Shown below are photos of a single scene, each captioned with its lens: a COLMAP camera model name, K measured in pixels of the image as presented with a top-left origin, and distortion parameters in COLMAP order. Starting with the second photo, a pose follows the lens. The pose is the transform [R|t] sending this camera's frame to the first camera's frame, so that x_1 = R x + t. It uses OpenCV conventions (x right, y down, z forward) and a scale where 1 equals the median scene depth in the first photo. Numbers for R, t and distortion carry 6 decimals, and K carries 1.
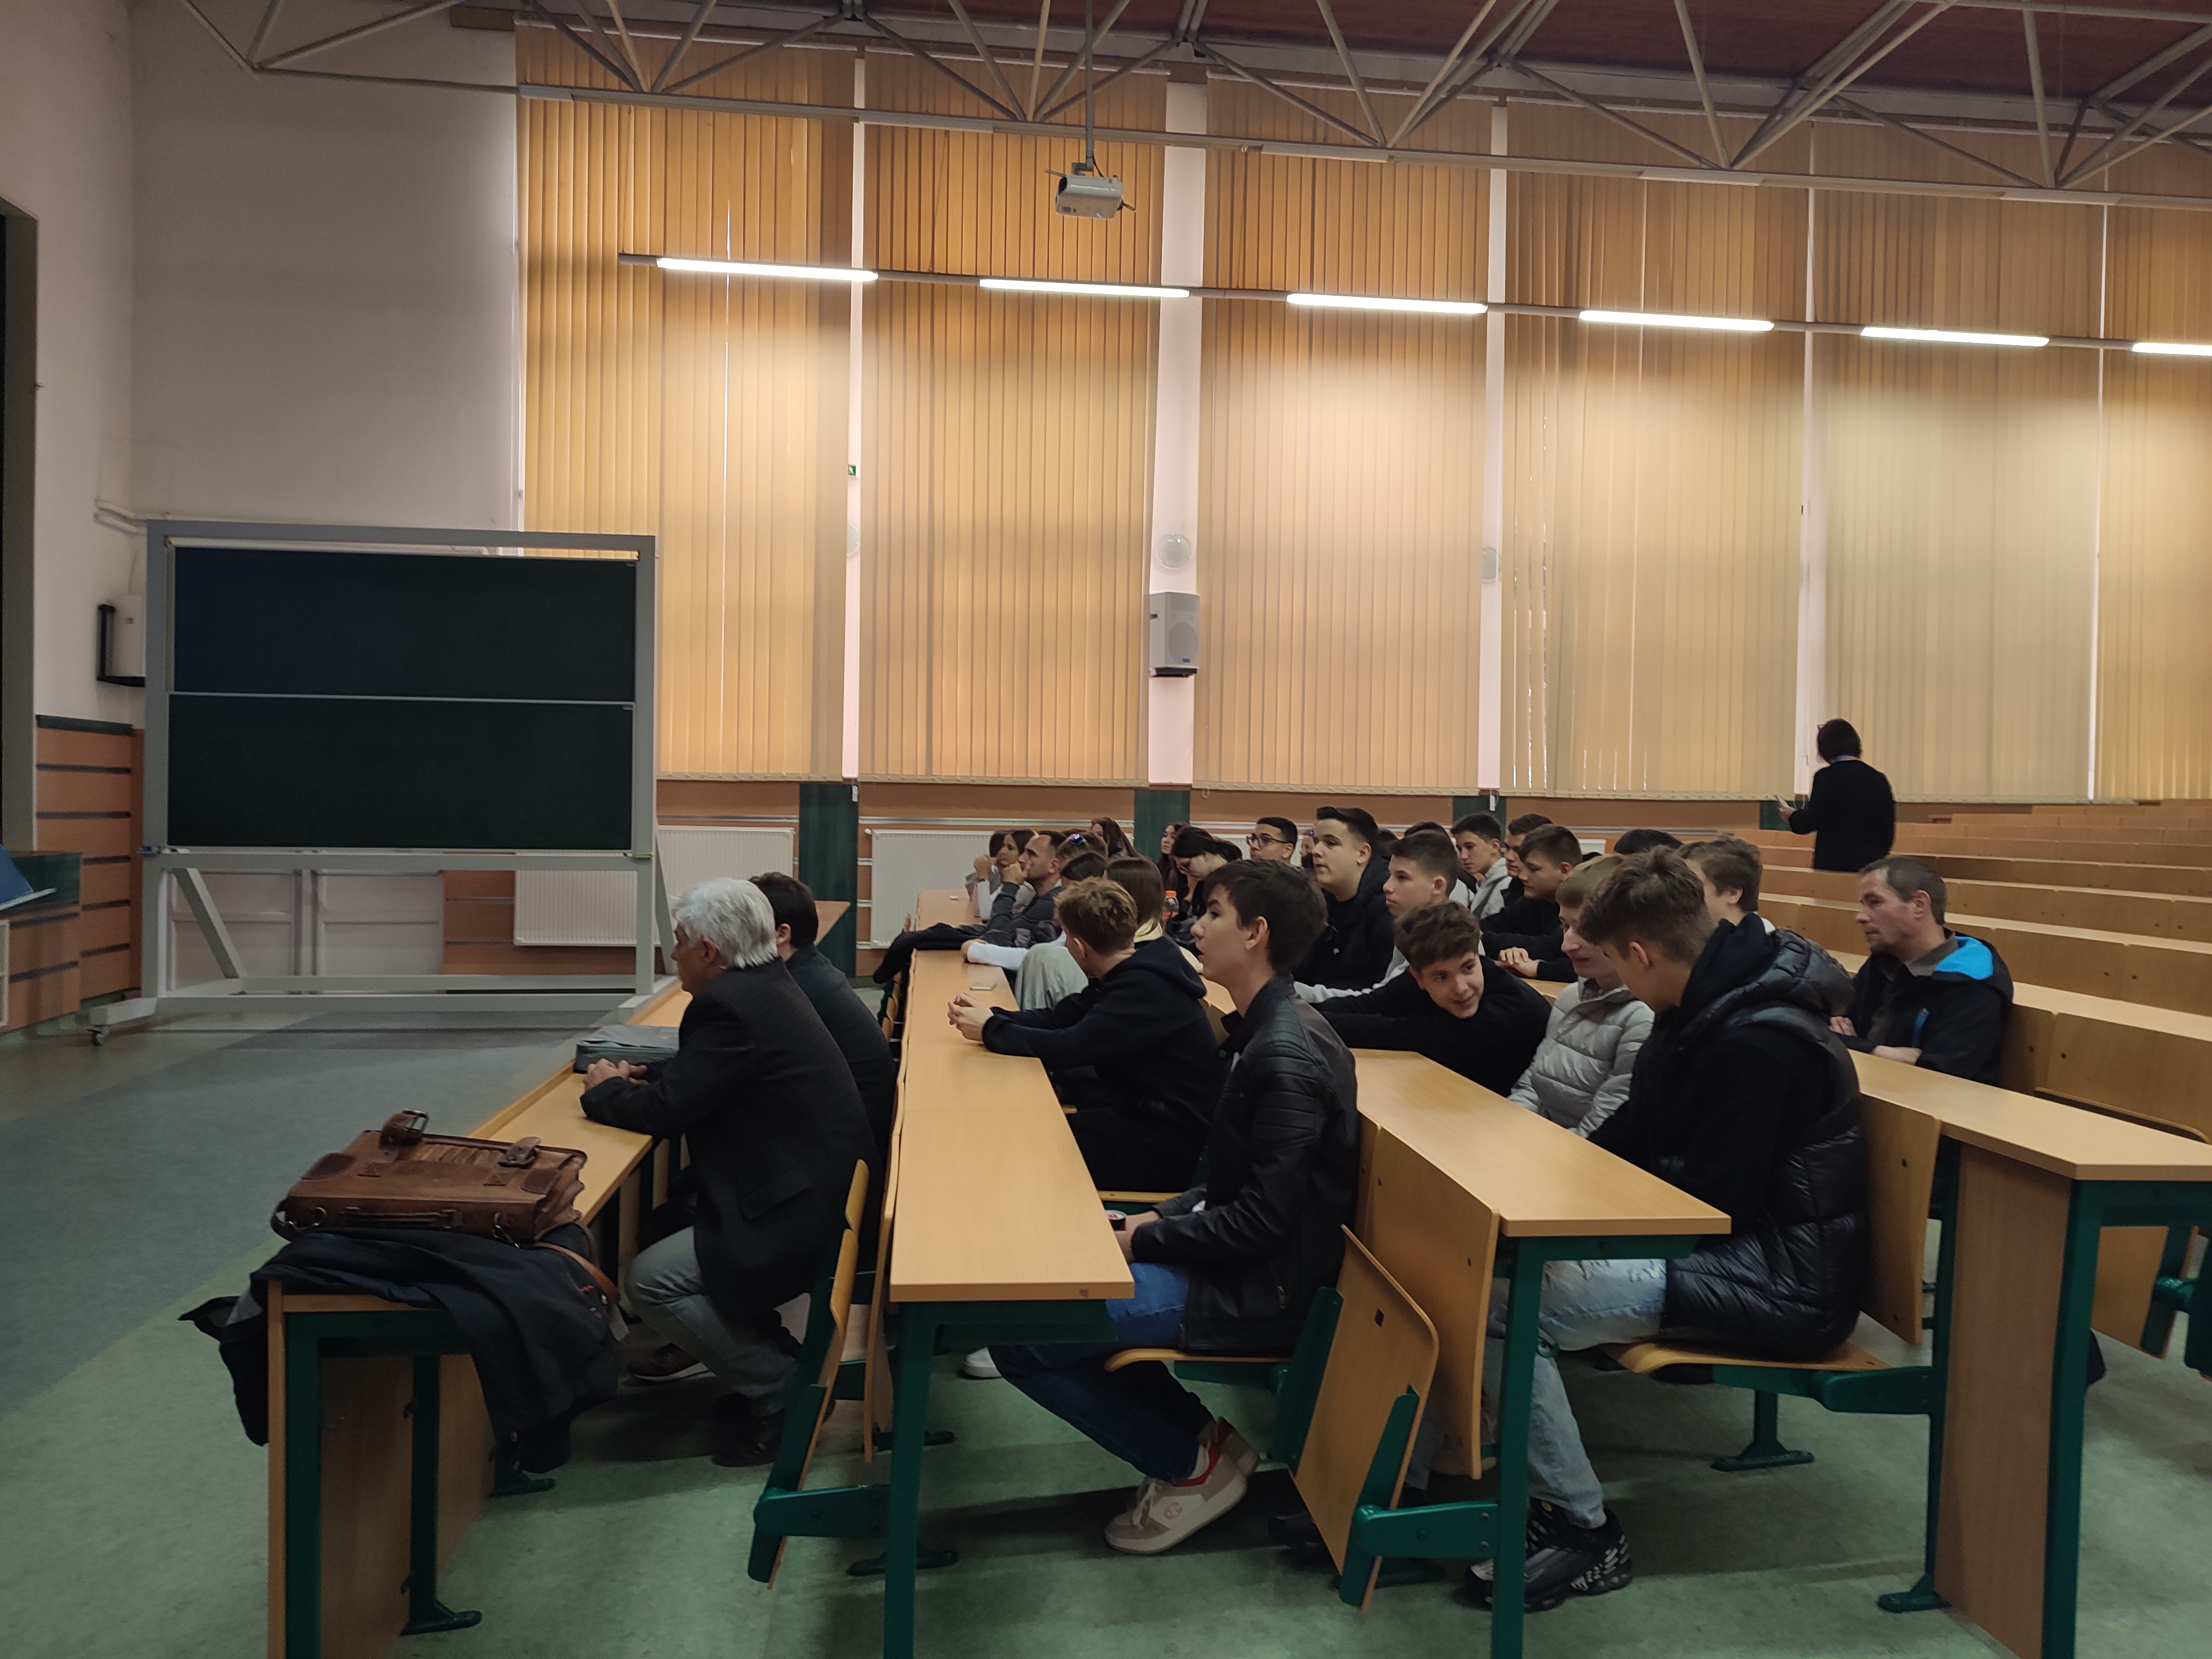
lens RADIAL K [[1575.6, 0, 1106.0], [0, 1575.6, 829.5], [0, 0, 1]] dist [0.033943, -0.029253]
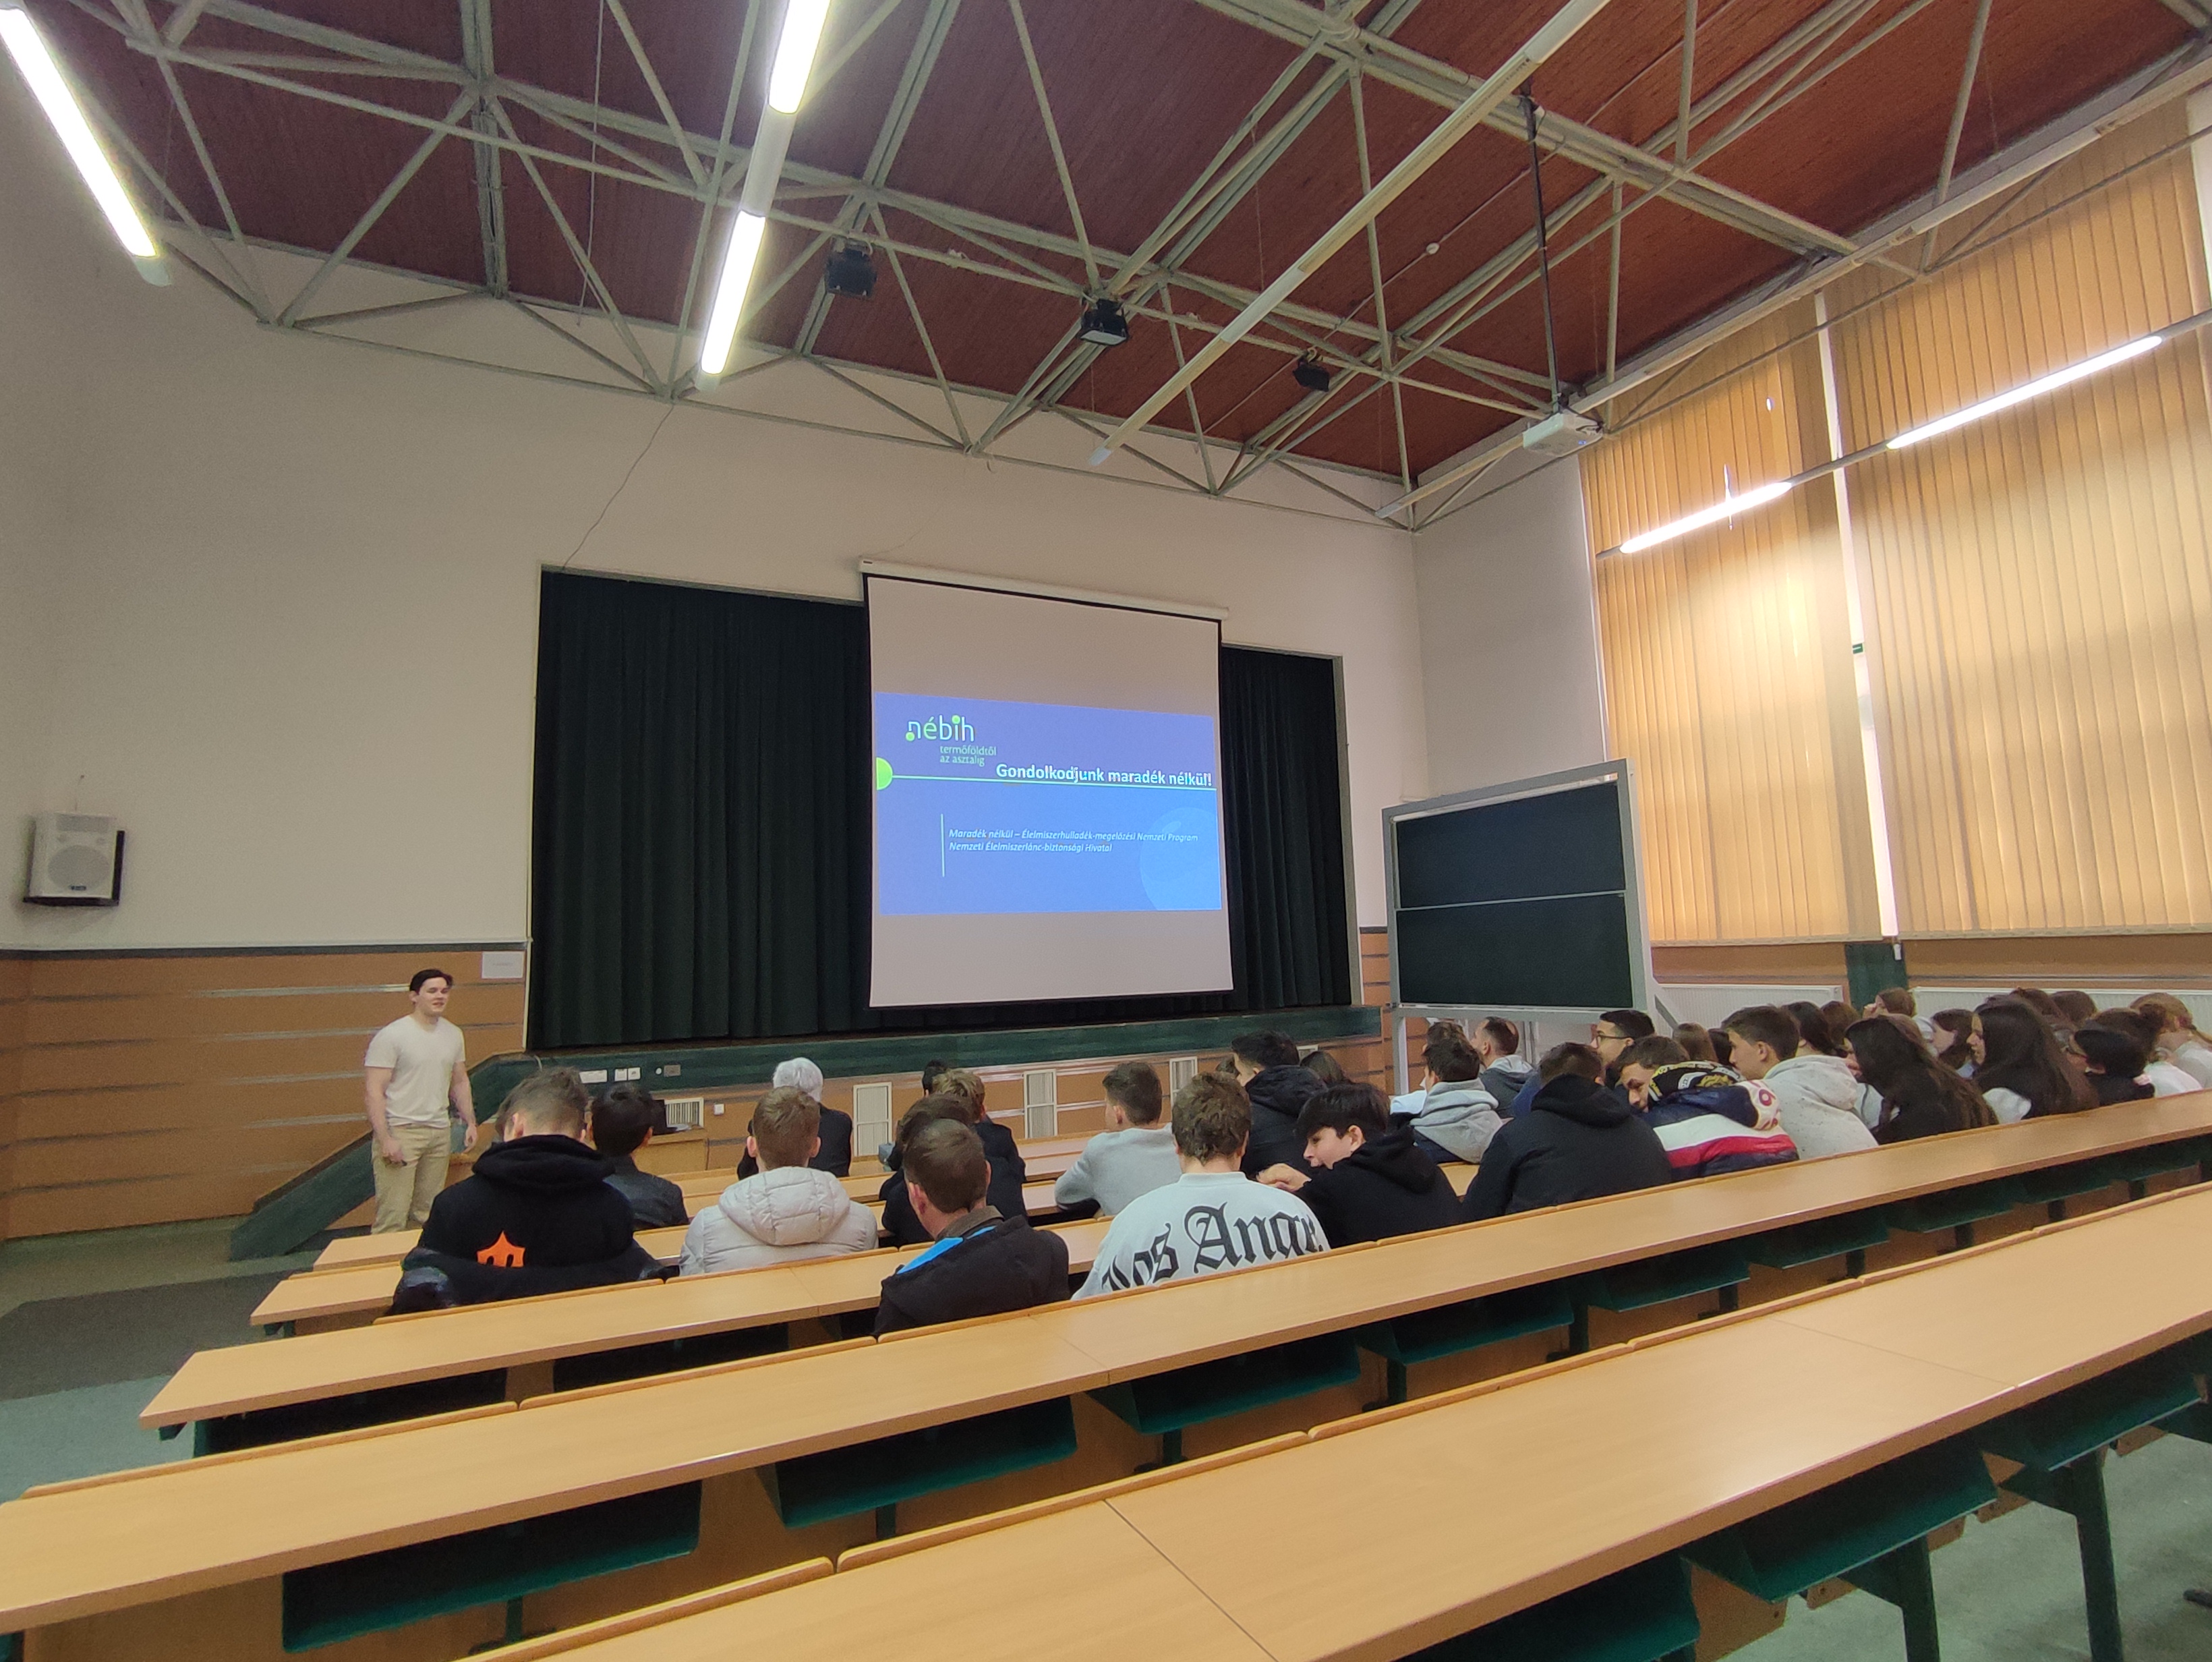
lens RADIAL K [[1116.6, 0, 1106.0], [0, 1116.6, 831.0], [0, 0, 1]] dist [-0.050438, 0.036506]
pose [[0.330772, -0.133730, -0.934188, 0.350894], [0.020172, 0.990684, -0.134675, -0.014903], [0.943495, 0.025702, 0.330388, 0.282281]]
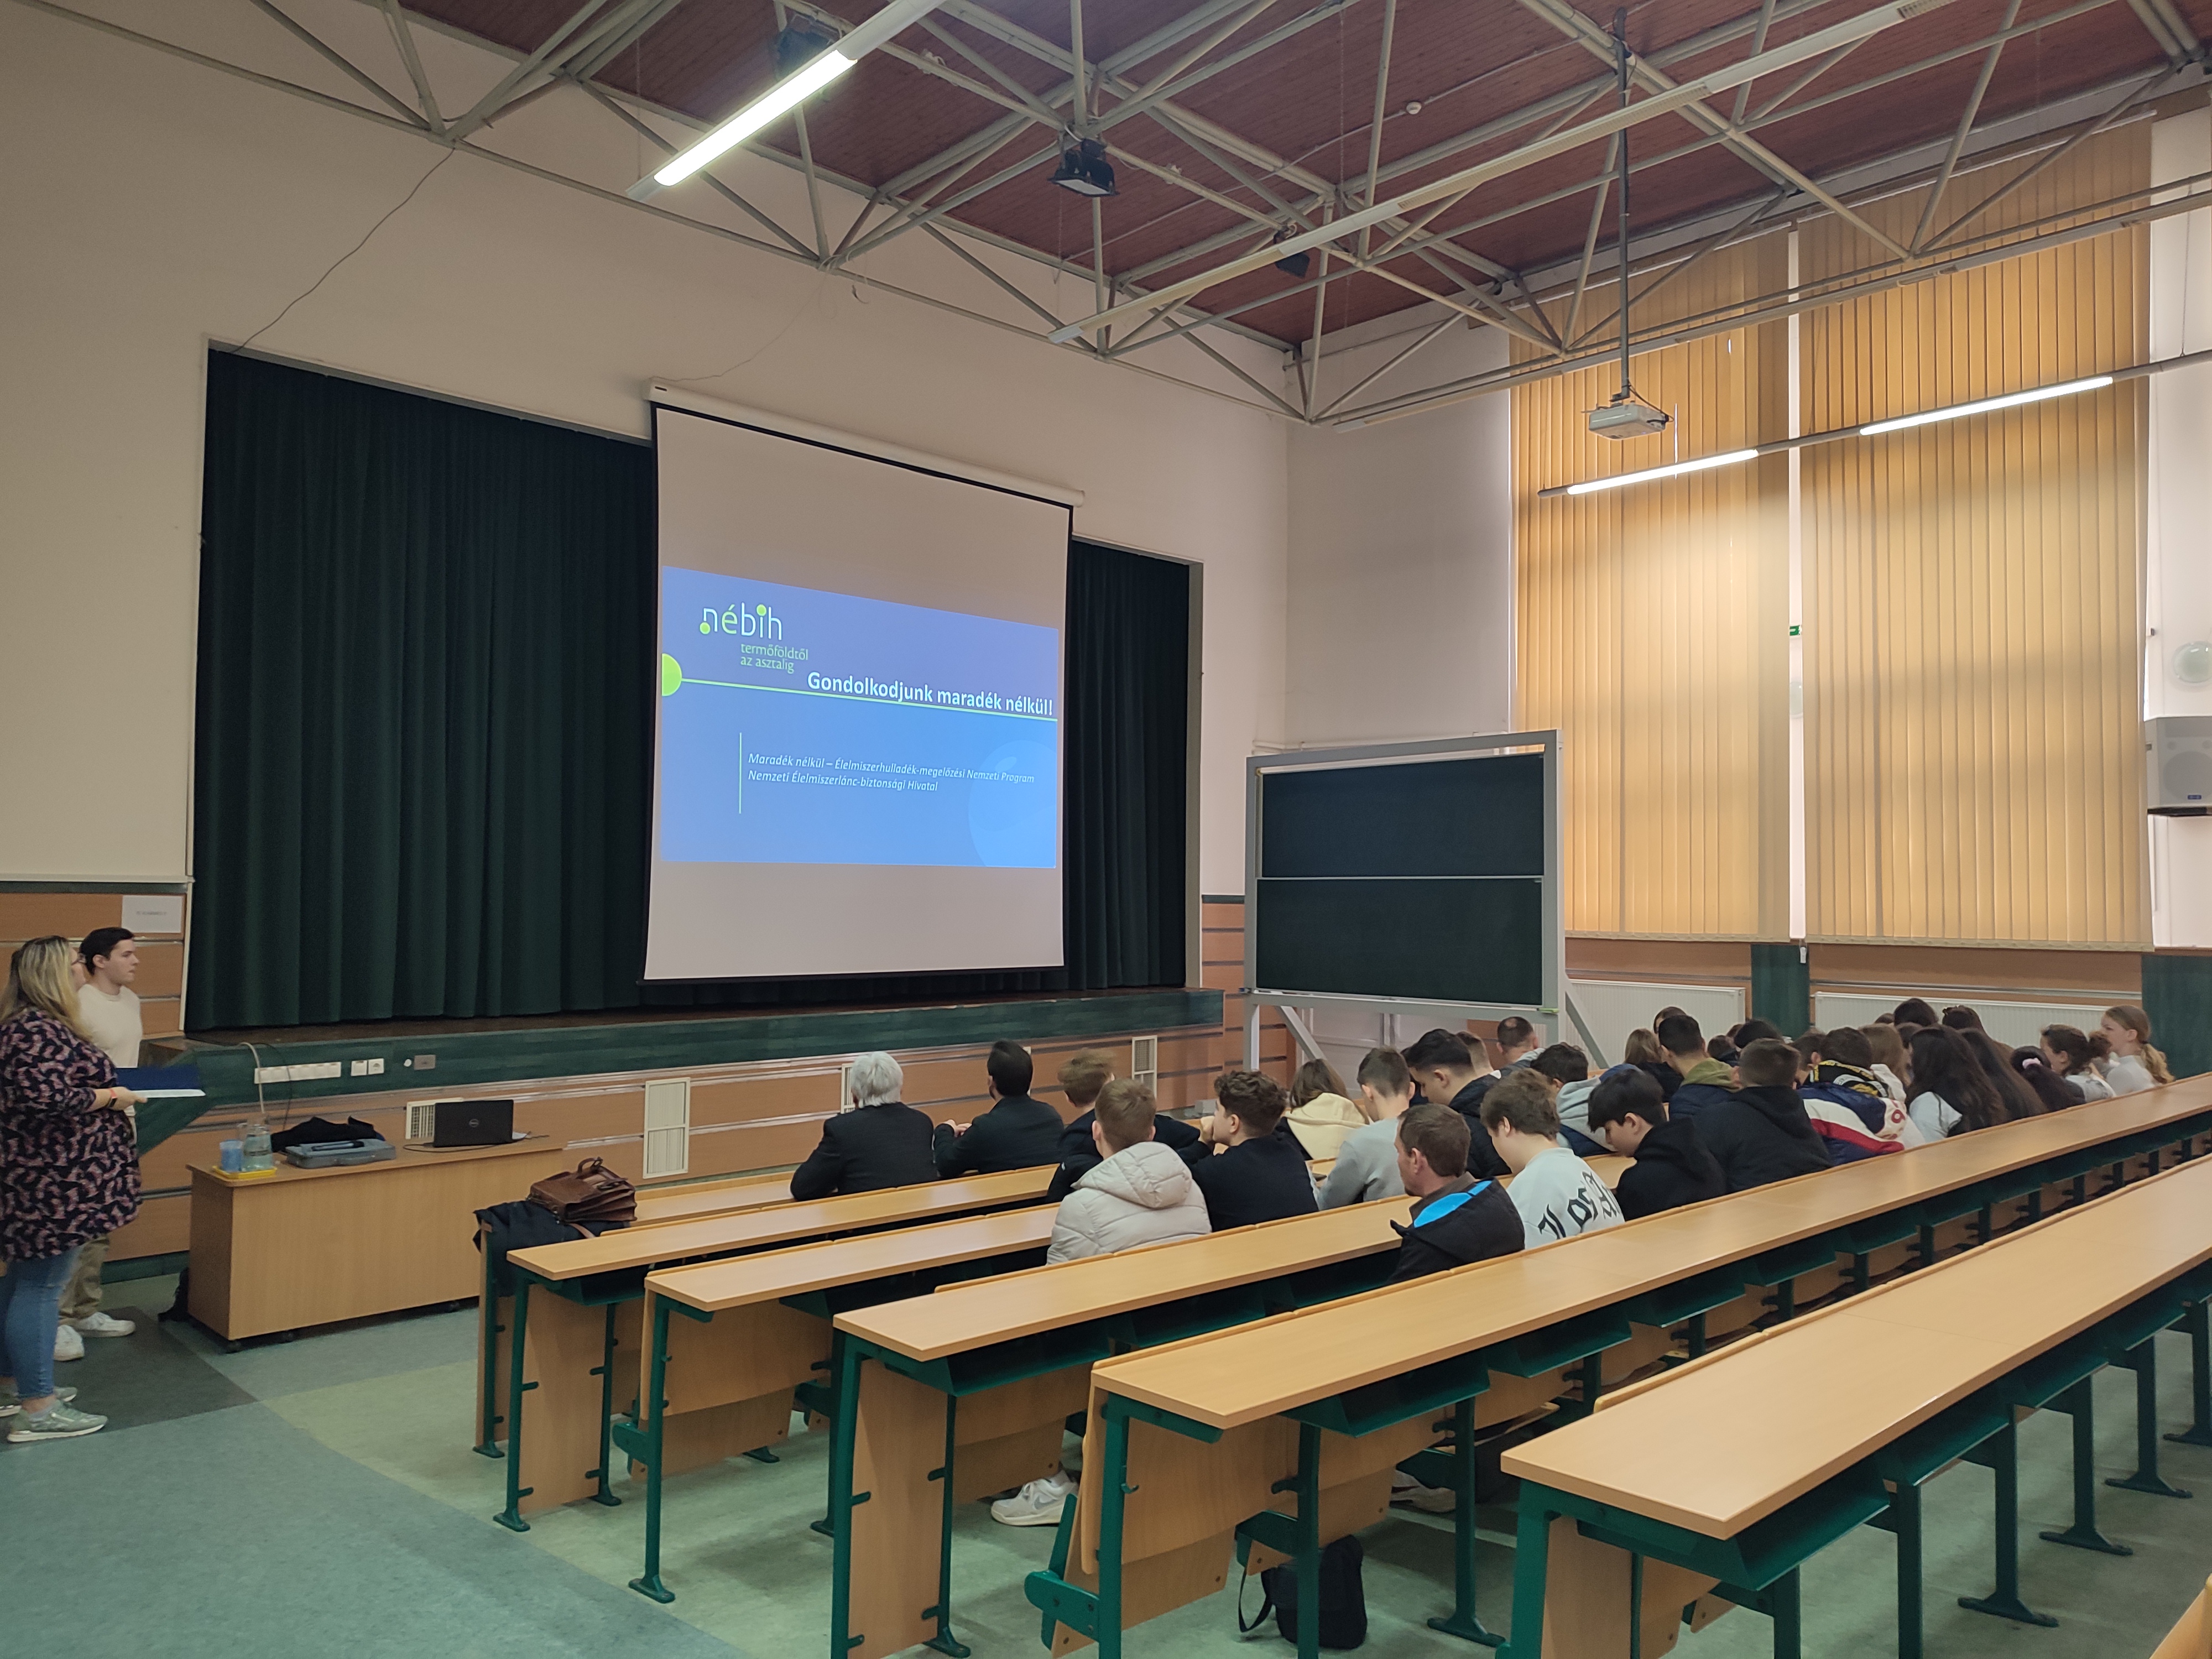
lens RADIAL K [[1575.6, 0, 1106.0], [0, 1575.6, 829.5], [0, 0, 1]] dist [0.033943, -0.029253]
pose [[0.589649, -0.048423, -0.806207, 0.390118], [-0.012491, 0.997535, -0.069051, -0.027376], [0.807563, 0.050786, 0.587591, 0.064071]]
